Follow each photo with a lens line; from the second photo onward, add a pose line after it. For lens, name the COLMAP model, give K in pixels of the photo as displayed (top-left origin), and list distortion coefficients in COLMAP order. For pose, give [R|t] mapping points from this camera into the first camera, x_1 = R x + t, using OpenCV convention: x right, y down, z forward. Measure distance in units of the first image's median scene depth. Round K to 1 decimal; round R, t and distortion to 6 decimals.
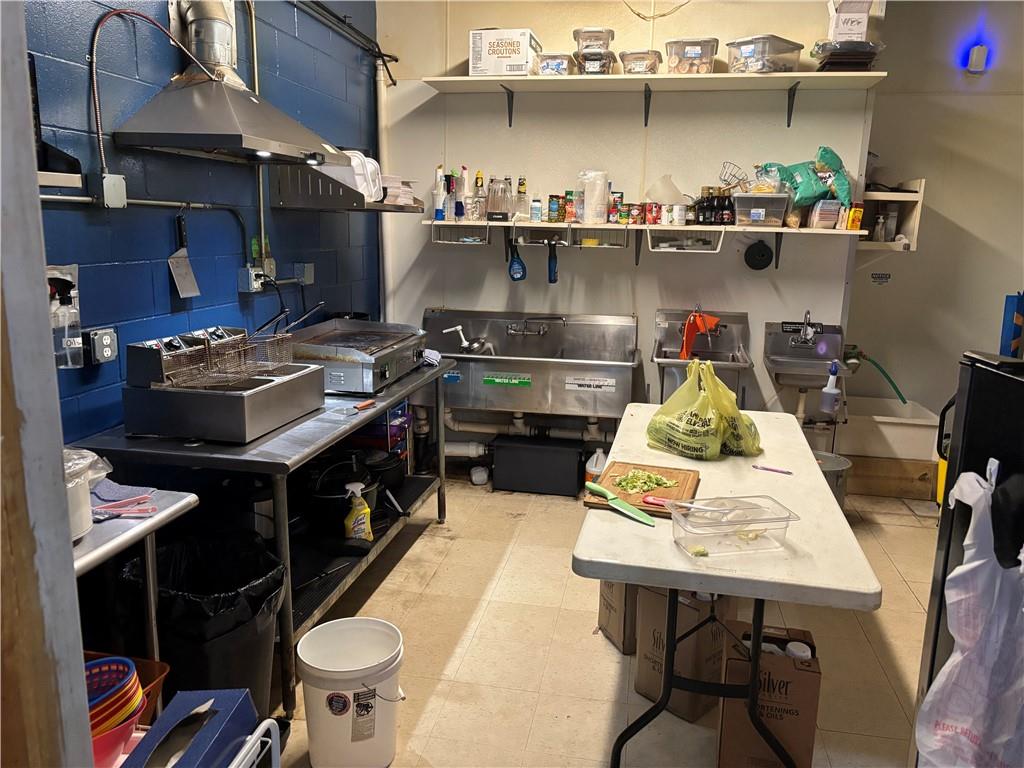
lens RADIAL K [[771.0, 0, 520.4], [0, 771.0, 381.5], [0, 0, 1]] dist [0.042562, -0.024589]
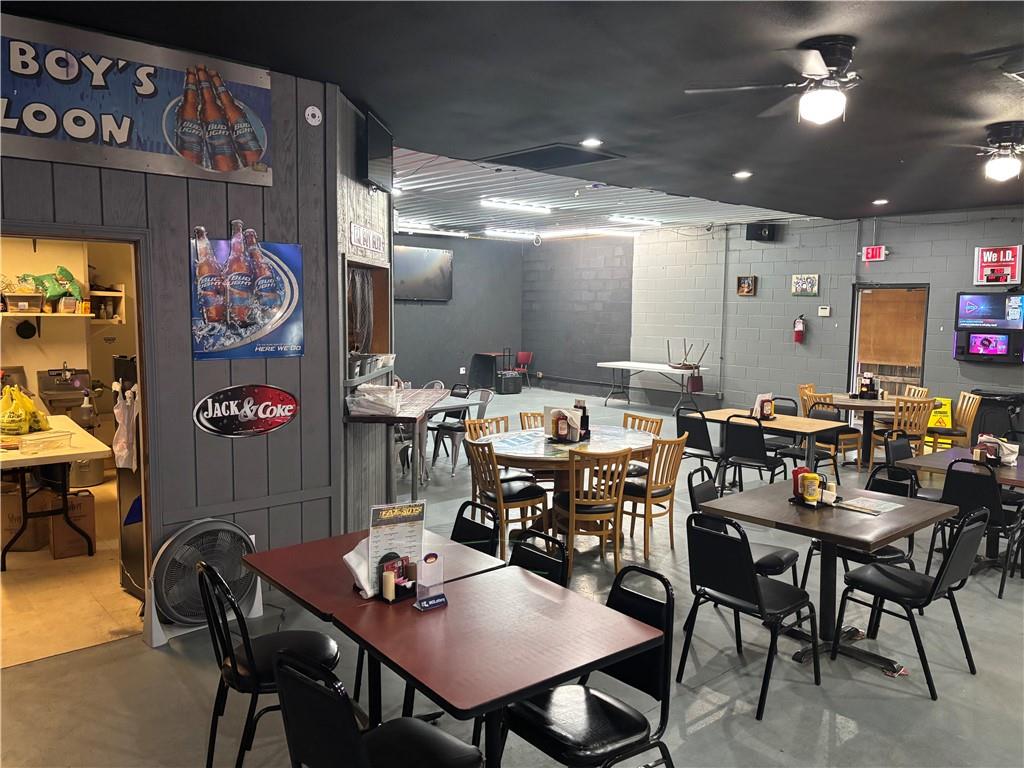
lens RADIAL K [[771.0, 0, 518.6], [0, 771.0, 375.2], [0, 0, 1]] dist [0.042562, -0.024589]
pose [[0.627360, -0.086831, 0.773873, -0.327851], [0.155011, 0.987801, -0.014830, 0.117866], [-0.763145, 0.129263, 0.633167, -0.828825]]
